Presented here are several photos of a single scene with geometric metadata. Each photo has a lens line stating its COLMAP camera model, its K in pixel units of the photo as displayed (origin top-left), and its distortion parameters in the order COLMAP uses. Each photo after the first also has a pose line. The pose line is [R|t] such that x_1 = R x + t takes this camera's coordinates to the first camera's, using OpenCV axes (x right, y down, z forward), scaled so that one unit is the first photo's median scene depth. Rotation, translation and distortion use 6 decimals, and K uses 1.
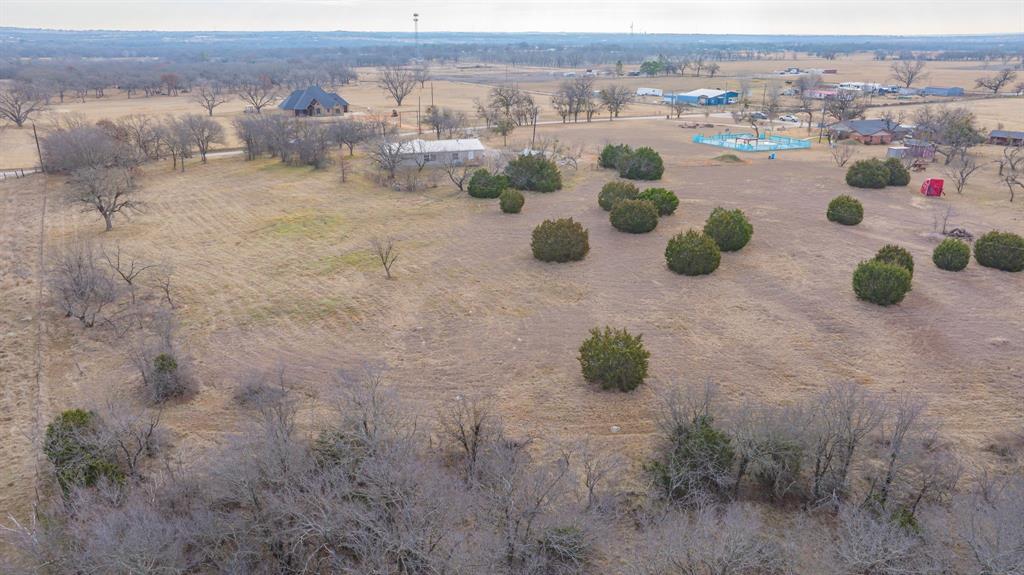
lens RADIAL K [[723.3, 0, 504.5], [0, 723.3, 286.1], [0, 0, 1]] dist [-0.030815, 0.029216]
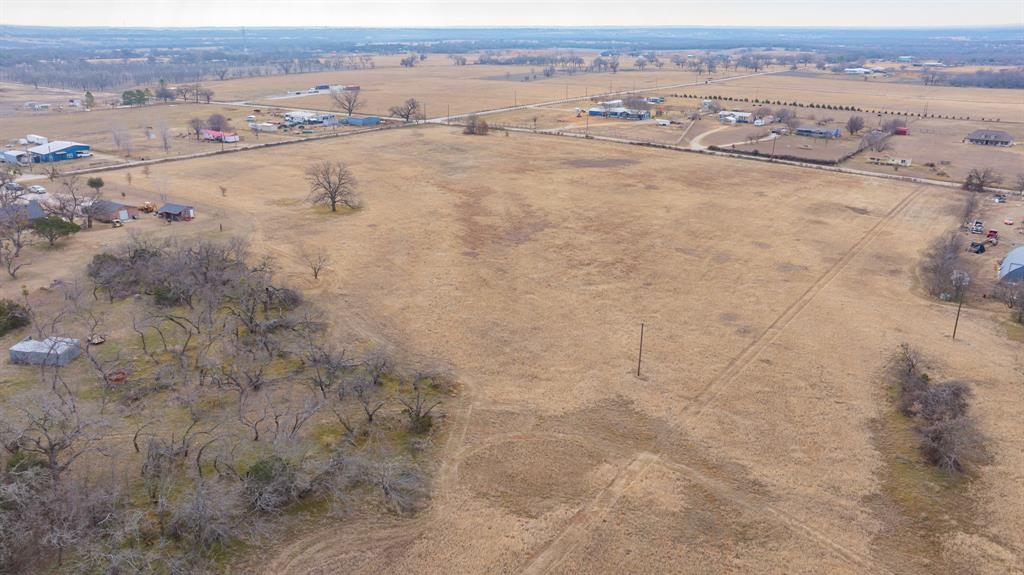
lens RADIAL K [[723.3, 0, 519.8], [0, 723.3, 285.7], [0, 0, 1]] dist [-0.030815, 0.029216]
pose [[0.915883, -0.131251, 0.379383, 1.412909], [0.127572, 0.991214, 0.034943, -0.142586], [-0.380636, 0.016395, 0.924580, -0.225538]]
